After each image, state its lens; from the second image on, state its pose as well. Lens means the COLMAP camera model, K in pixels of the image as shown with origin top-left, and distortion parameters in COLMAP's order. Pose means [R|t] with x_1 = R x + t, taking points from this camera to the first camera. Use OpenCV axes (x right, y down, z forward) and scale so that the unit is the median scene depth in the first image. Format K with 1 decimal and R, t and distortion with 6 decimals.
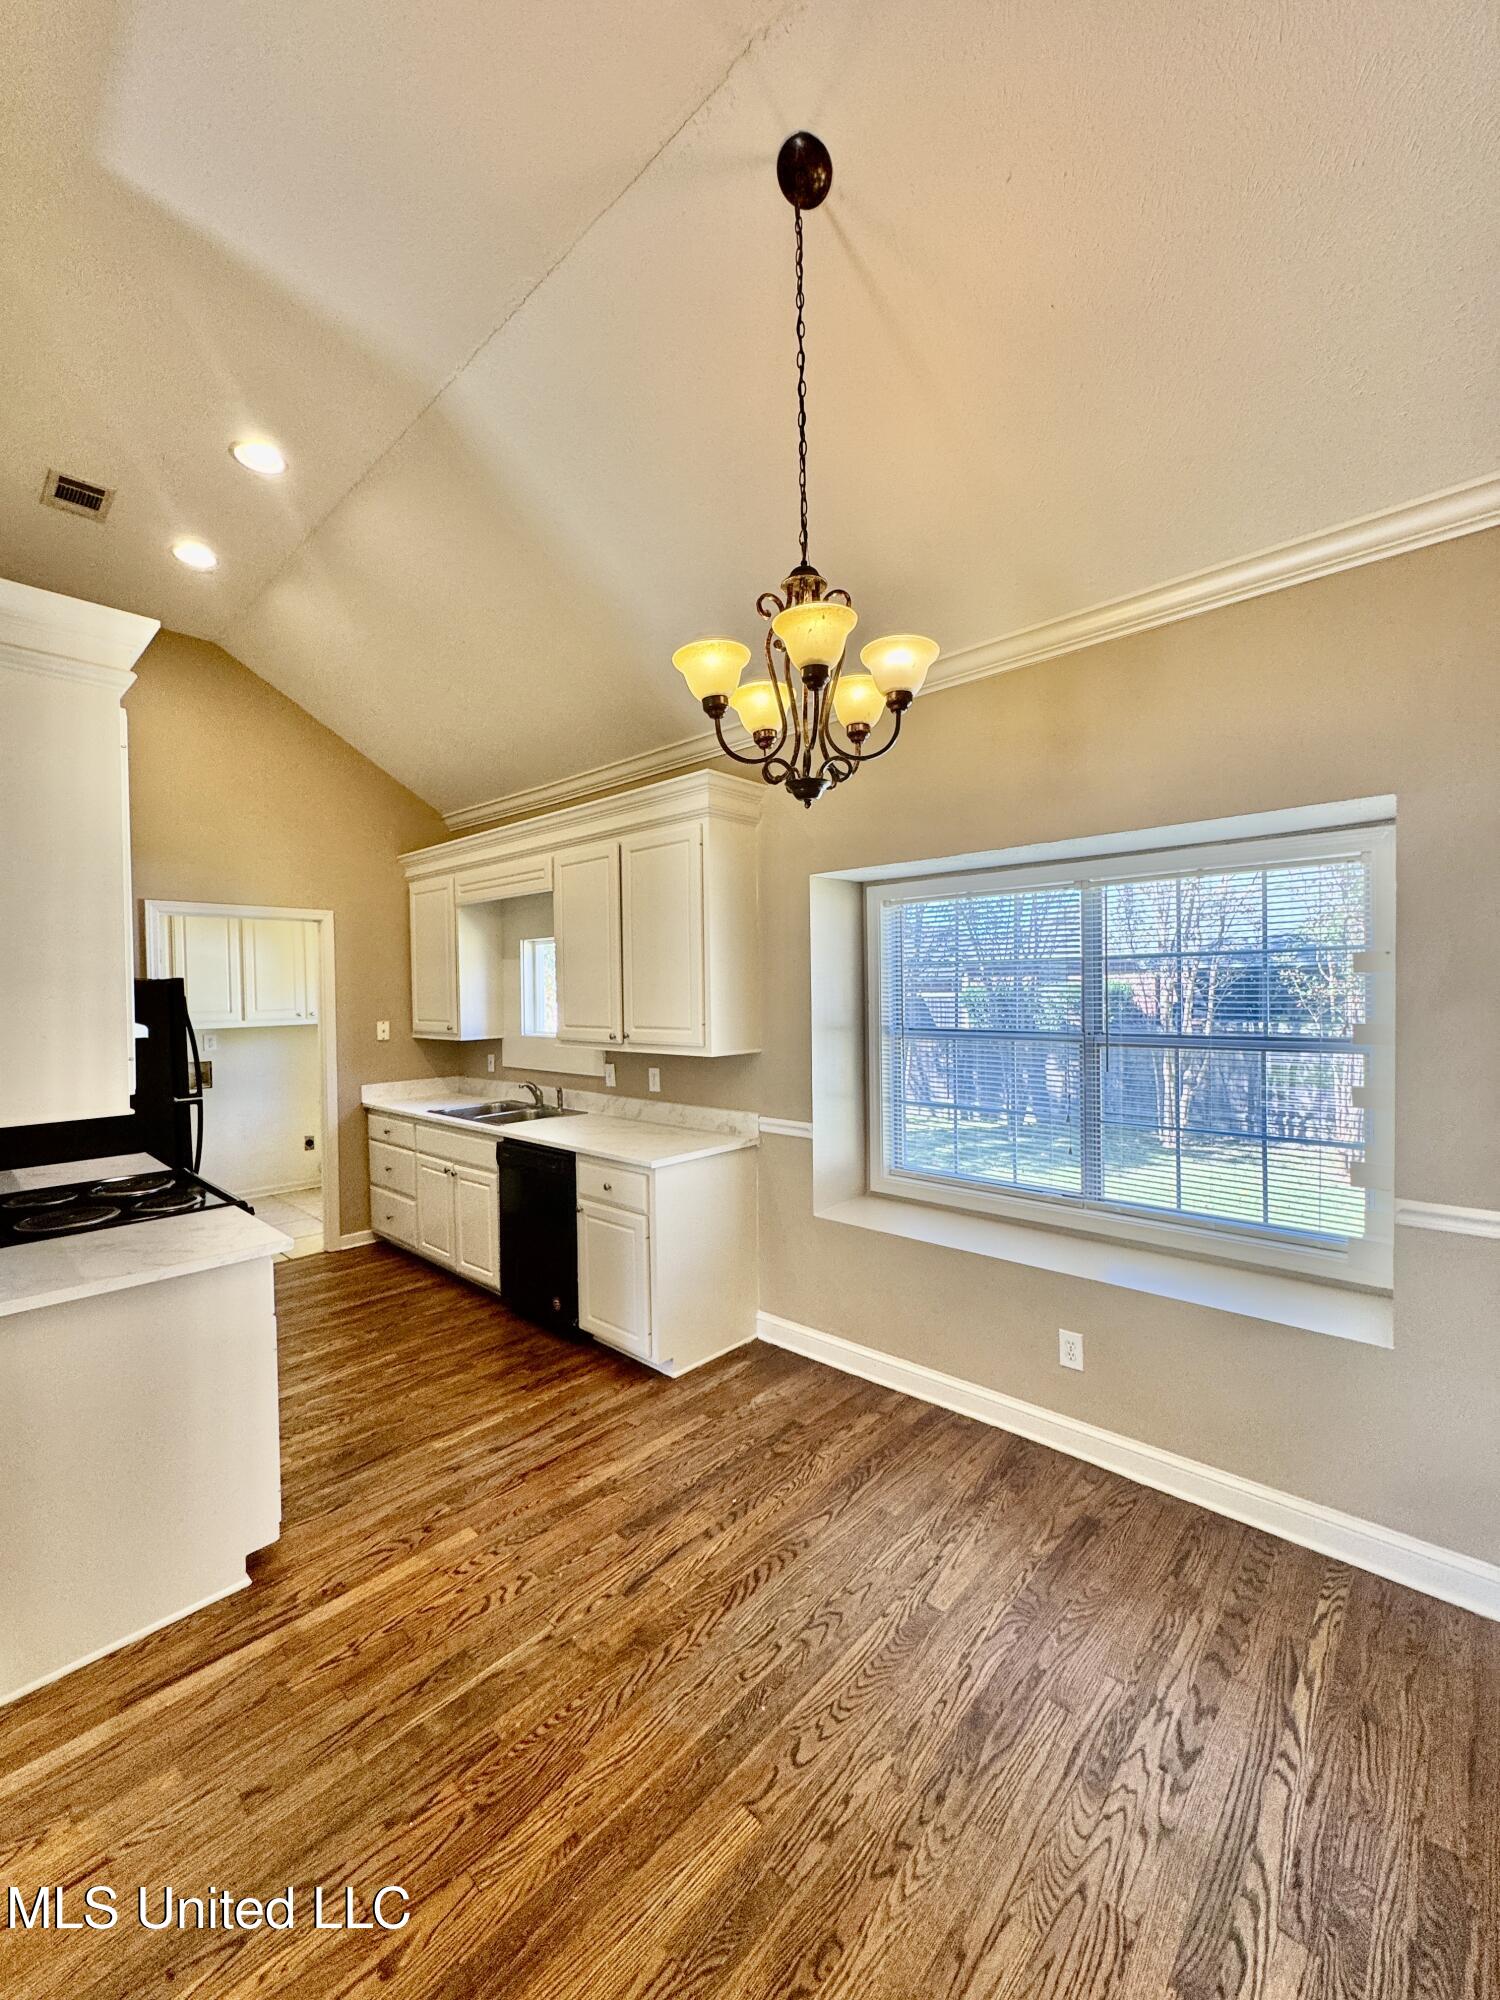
lens RADIAL K [[797.7, 0, 752.5], [0, 797.7, 1001.8], [0, 0, 1]] dist [-0.004427, 0.001142]
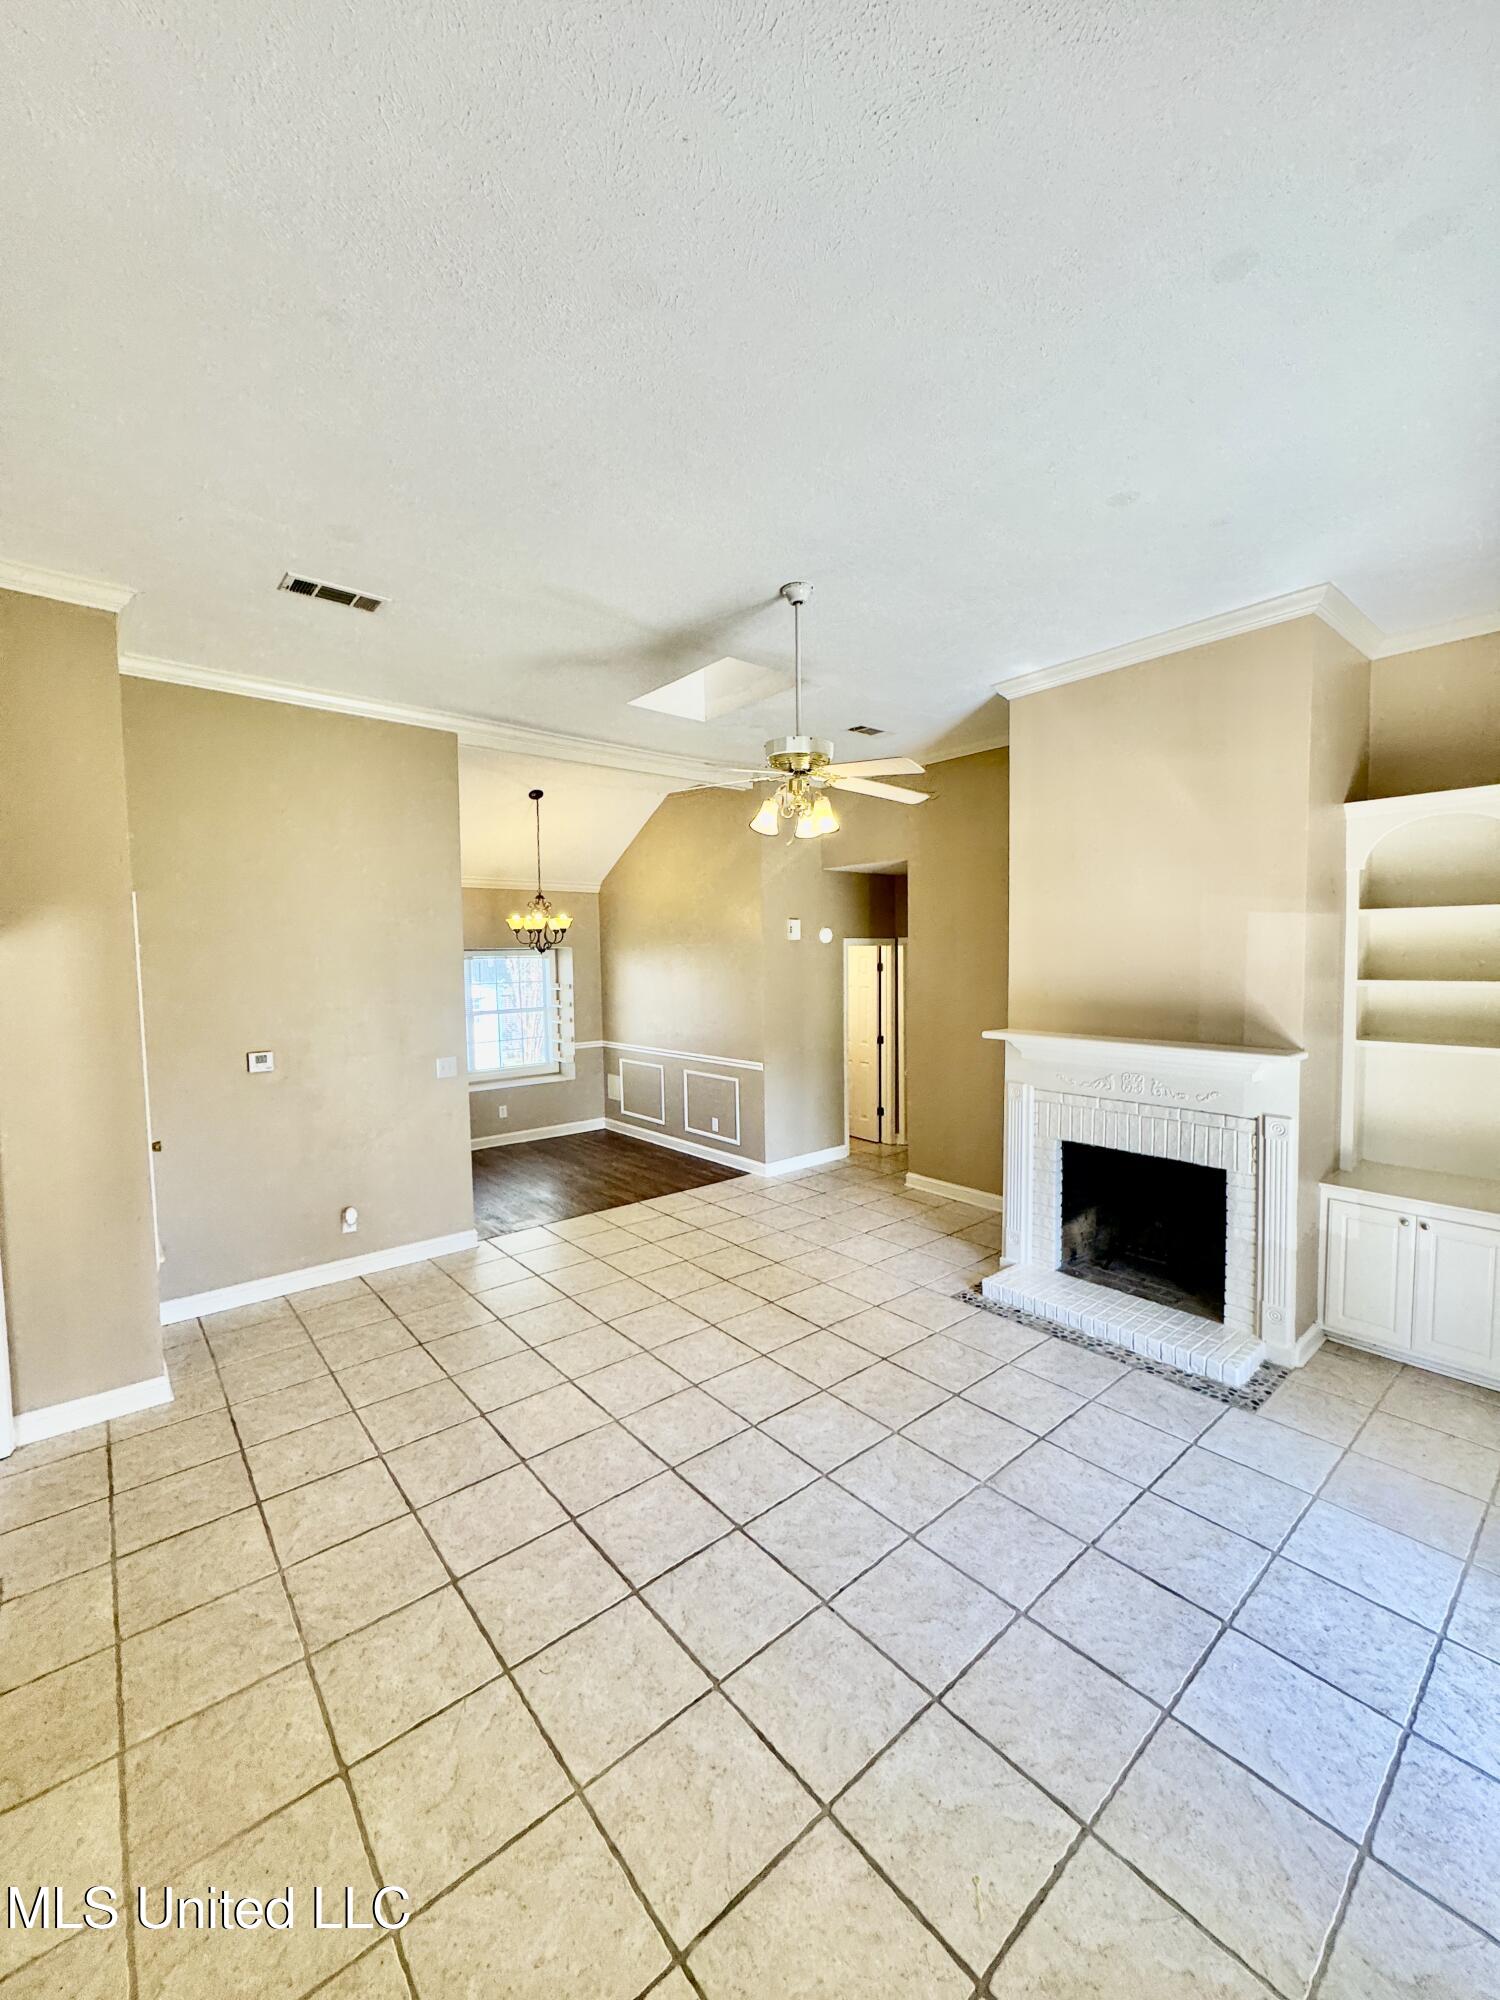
lens RADIAL K [[797.7, 0, 752.5], [0, 797.7, 1001.8], [0, 0, 1]] dist [-0.004427, 0.001142]
pose [[0.124732, -0.048653, 0.990997, -2.973181], [0.028086, 0.998570, 0.045489, -0.126508], [-0.991793, 0.022159, 0.125920, -0.432351]]
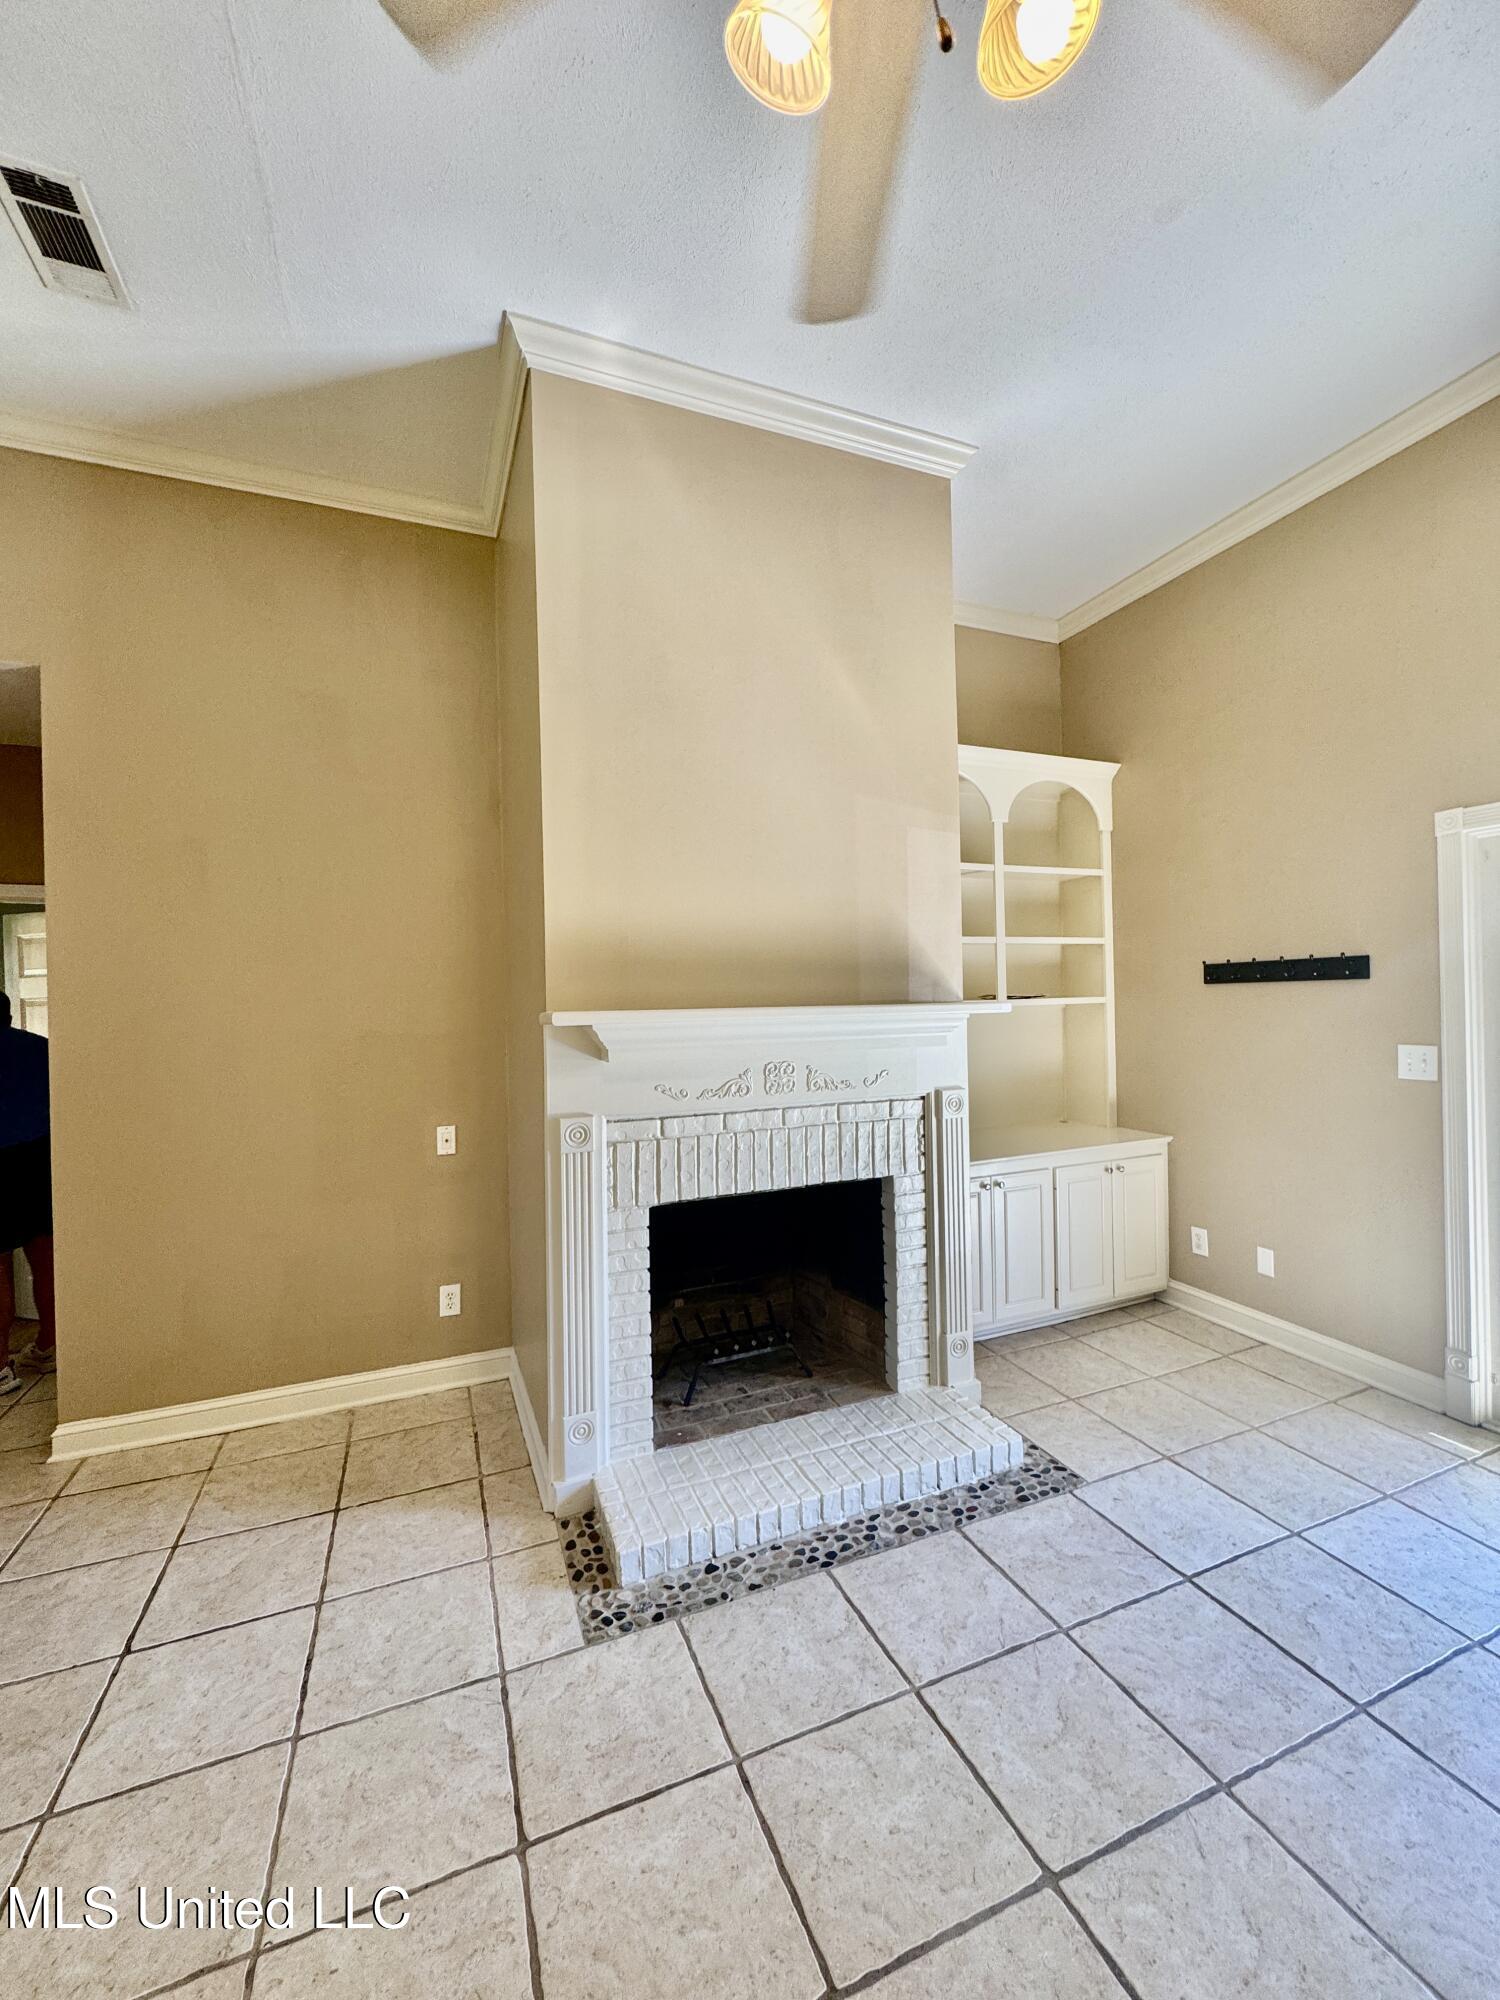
lens RADIAL K [[797.7, 0, 752.5], [0, 797.7, 1001.8], [0, 0, 1]] dist [-0.004427, 0.001142]
pose [[-0.904460, 0.036044, 0.425034, -1.497356], [0.044002, 0.998992, 0.008920, 0.048559], [-0.424284, 0.026770, -0.905134, 0.001977]]
